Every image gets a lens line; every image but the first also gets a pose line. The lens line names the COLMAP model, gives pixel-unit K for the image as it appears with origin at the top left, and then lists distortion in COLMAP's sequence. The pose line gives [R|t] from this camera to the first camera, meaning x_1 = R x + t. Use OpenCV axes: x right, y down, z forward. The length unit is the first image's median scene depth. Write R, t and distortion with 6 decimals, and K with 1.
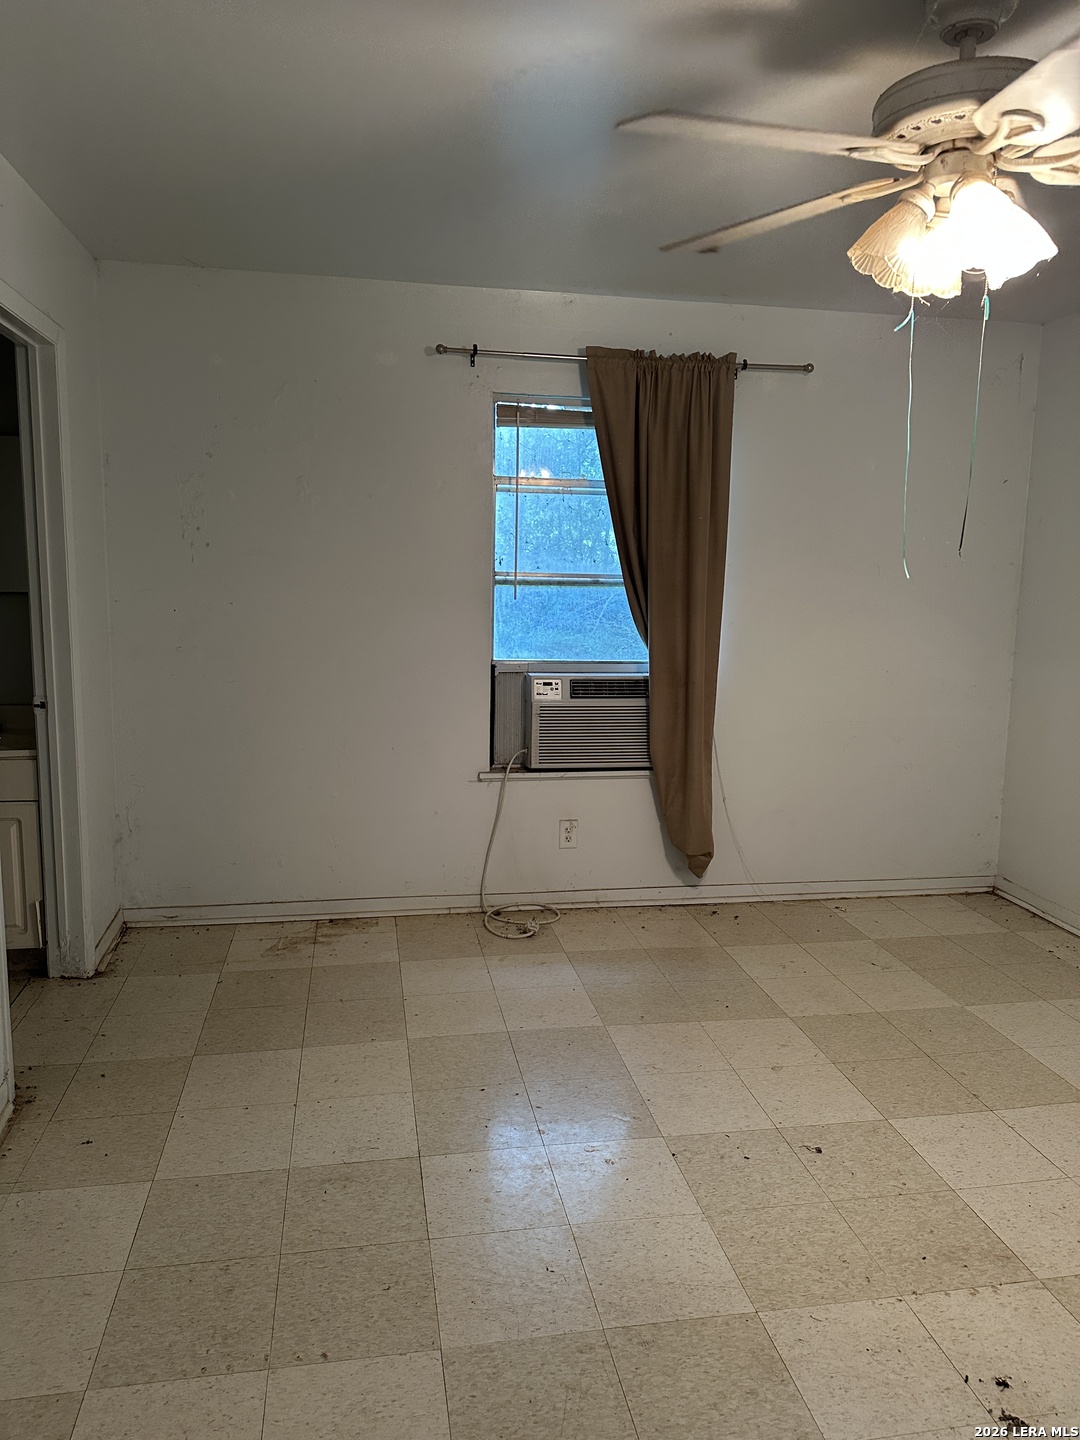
lens RADIAL K [[1000.0, 0, 539.0], [0, 1000.0, 715.8], [0, 0, 1]] dist [0.165080, -0.332085]
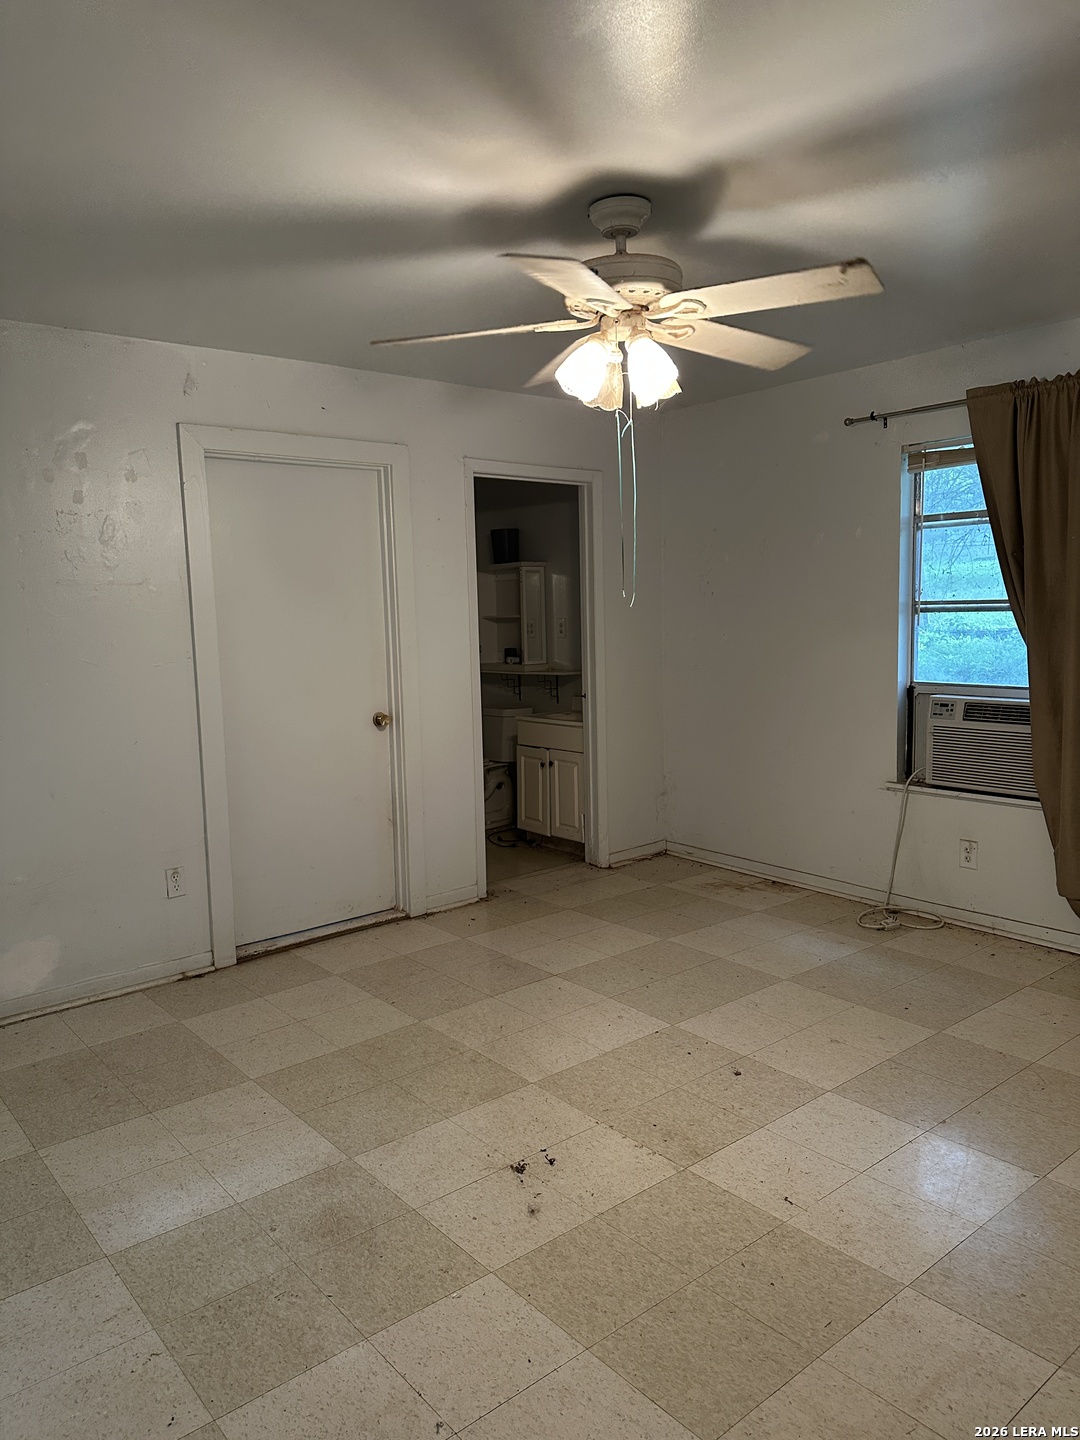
lens RADIAL K [[1000.0, 0, 539.0], [0, 1000.0, 715.8], [0, 0, 1]] dist [0.165080, -0.332085]
pose [[0.484251, 0.059487, -0.872905, 0.741963], [-0.095800, 0.995292, 0.014682, 0.004429], [0.869669, 0.076514, 0.487670, 0.106723]]
